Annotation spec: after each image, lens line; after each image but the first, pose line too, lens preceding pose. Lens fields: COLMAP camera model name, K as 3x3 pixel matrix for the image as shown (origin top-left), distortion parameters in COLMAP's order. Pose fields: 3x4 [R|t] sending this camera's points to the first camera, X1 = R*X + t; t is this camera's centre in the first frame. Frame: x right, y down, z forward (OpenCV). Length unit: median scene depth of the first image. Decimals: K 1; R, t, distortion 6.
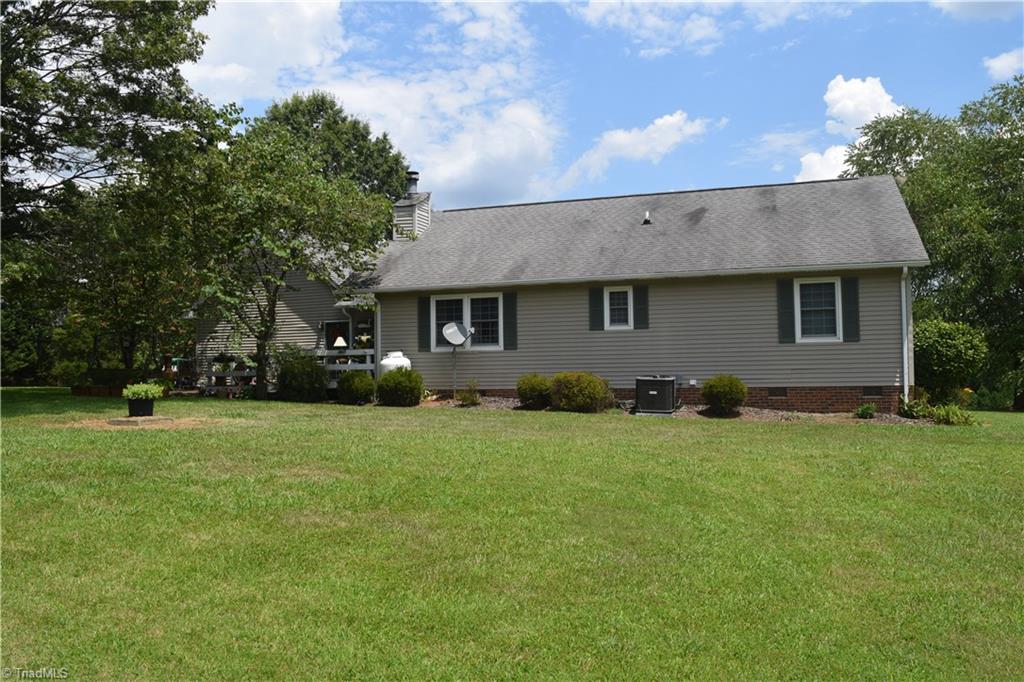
lens RADIAL K [[831.8, 0, 511.8], [0, 831.8, 340.5], [0, 0, 1]] dist [-0.067621, 0.018392]
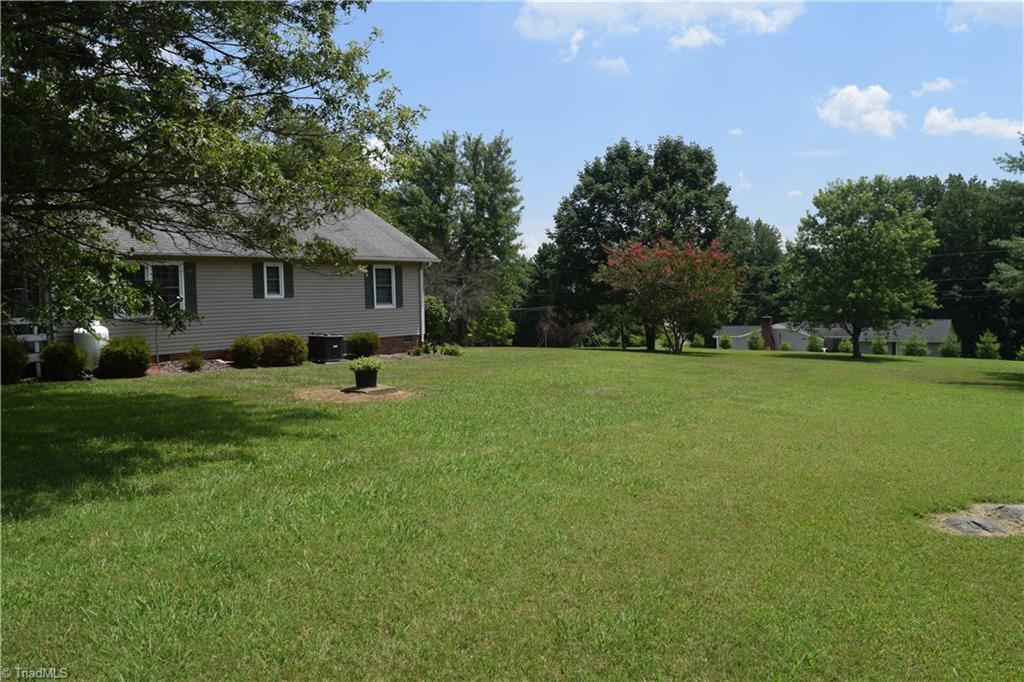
lens RADIAL K [[831.8, 0, 511.6], [0, 831.8, 341.4], [0, 0, 1]] dist [-0.067621, 0.018392]
pose [[0.268730, -0.032405, 0.962670, -0.946873], [0.022493, 0.999372, 0.027362, 0.025114], [-0.962953, 0.014300, 0.269290, 0.339329]]
